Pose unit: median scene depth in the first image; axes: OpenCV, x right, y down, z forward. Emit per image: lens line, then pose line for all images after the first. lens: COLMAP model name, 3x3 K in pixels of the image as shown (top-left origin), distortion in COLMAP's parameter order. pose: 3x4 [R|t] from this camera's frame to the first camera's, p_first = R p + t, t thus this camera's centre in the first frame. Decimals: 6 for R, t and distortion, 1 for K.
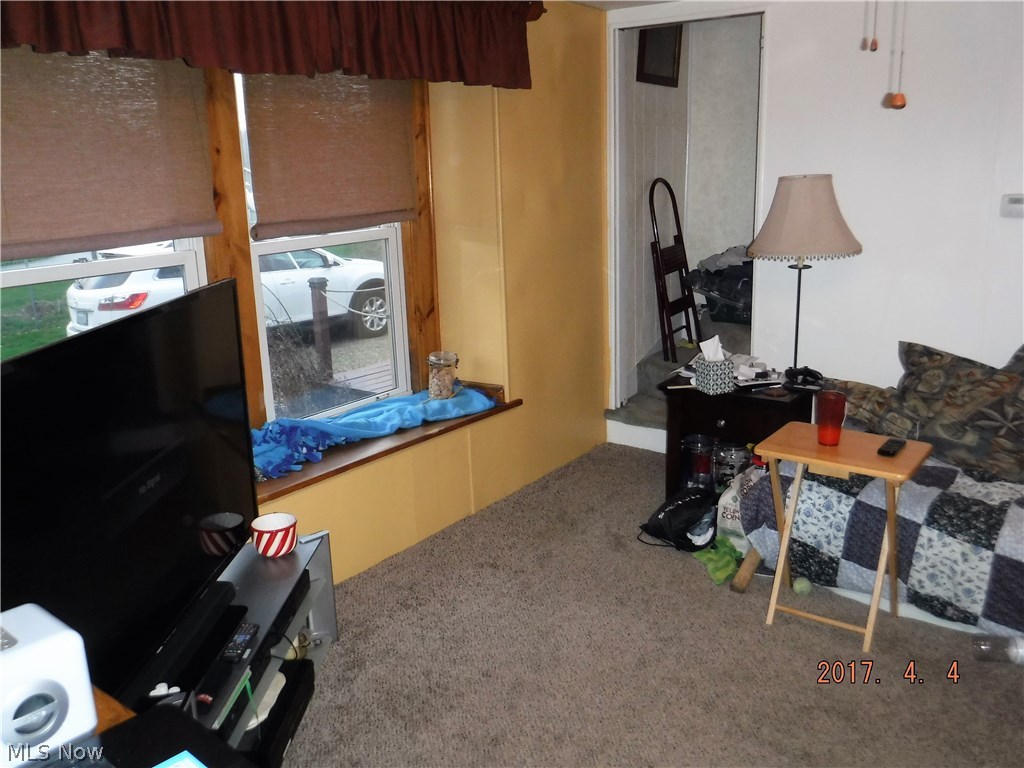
lens RADIAL K [[899.9, 0, 512.5], [0, 899.9, 383.7], [0, 0, 1]] dist [-0.001091, -0.000973]
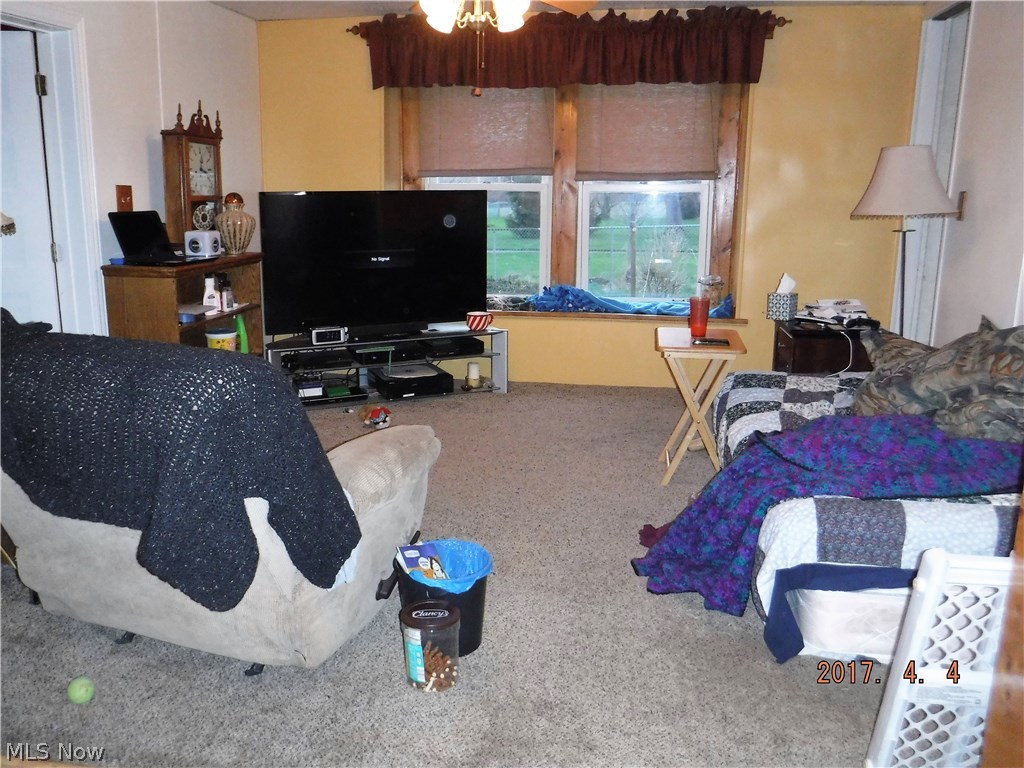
lens RADIAL K [[899.9, 0, 511.9], [0, 899.9, 383.1], [0, 0, 1]] dist [-0.001091, -0.000973]
pose [[0.450319, 0.227109, -0.863501, 1.207349], [-0.234203, 0.963292, 0.131217, 0.018720], [0.861604, 0.143145, 0.486978, 0.094056]]
